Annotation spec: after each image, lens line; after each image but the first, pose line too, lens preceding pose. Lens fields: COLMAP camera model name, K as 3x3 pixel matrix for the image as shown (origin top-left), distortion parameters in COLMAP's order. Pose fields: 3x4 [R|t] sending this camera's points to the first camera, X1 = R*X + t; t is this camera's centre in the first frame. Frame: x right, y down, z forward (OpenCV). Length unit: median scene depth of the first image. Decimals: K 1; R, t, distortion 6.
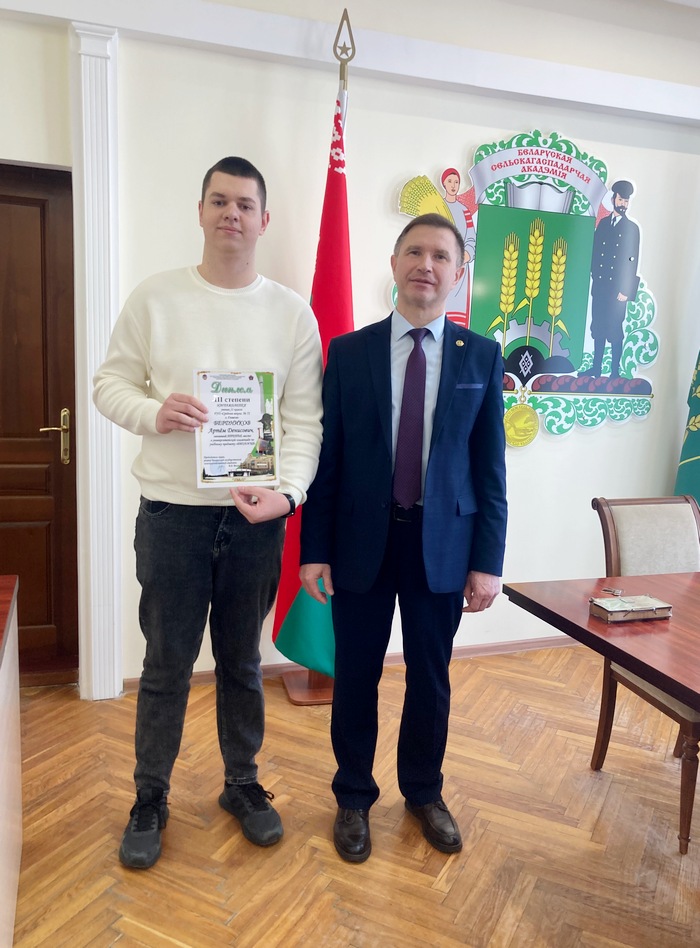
lens RADIAL K [[846.5, 0, 359.3], [0, 846.5, 479.8], [0, 0, 1]] dist [0.003973, 0.069752]
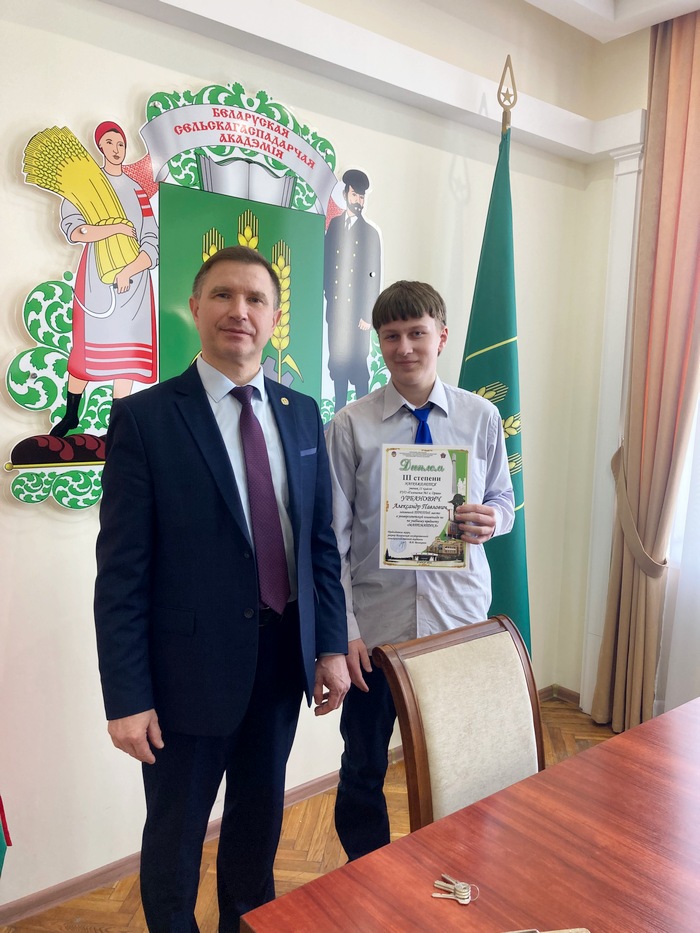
lens RADIAL K [[762.6, 0, 342.0], [0, 762.6, 475.4], [0, 0, 1]] dist [-0.011126, 0.047548]
pose [[0.946449, -0.060885, 0.317061, 0.073221], [0.070507, 0.997331, -0.018952, -0.075318], [-0.315061, 0.040292, 0.948216, 0.398080]]
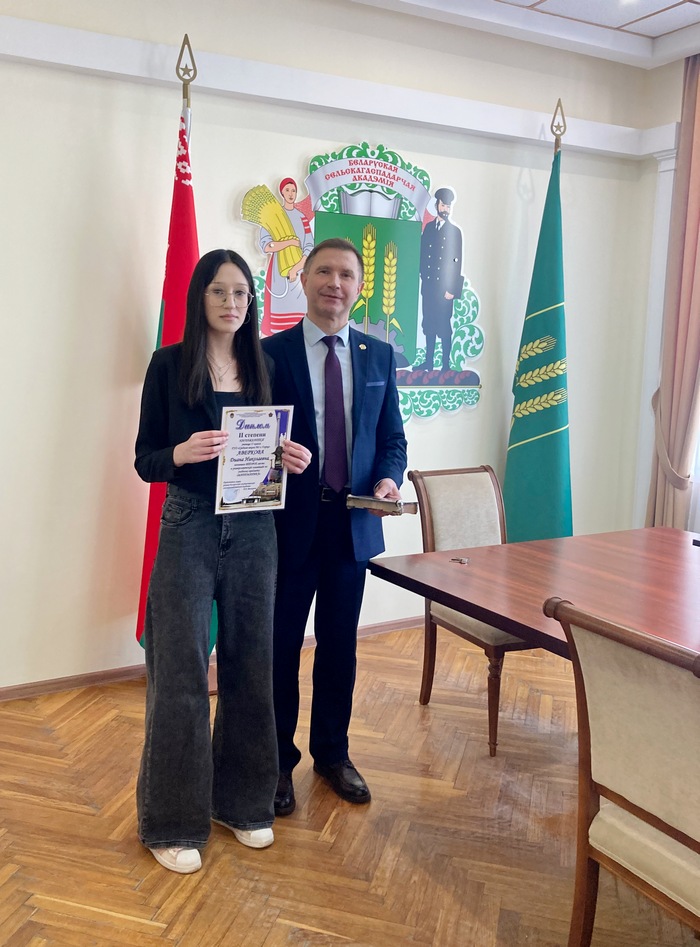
lens RADIAL K [[924.9, 0, 310.4], [0, 924.9, 455.0], [0, 0, 1]] dist [0.033081, 0.000000]
pose [[0.986797, -0.043735, 0.155947, -0.058207], [0.048412, 0.998481, -0.026317, 0.008599], [-0.154559, 0.033519, 0.987415, -0.130371]]
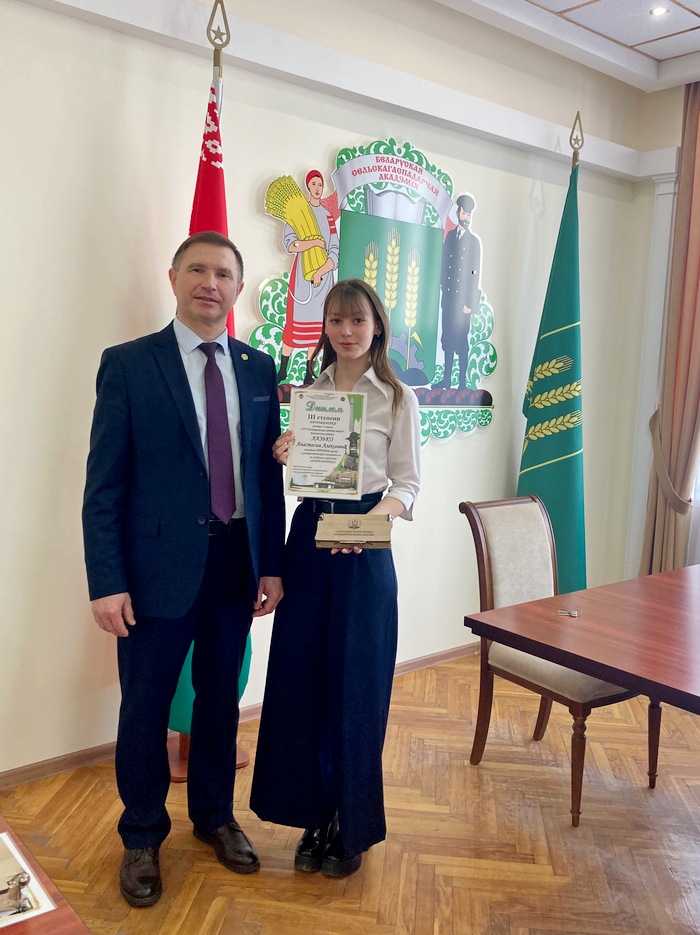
lens RADIAL K [[899.8, 0, 384.2], [0, 899.8, 439.8], [0, 0, 1]] dist [0.023179, 0.000000]
pose [[0.928724, -0.031896, 0.369398, -0.192889], [0.049523, 0.998037, -0.038332, -0.028243], [-0.367450, 0.053894, 0.928480, 0.063323]]
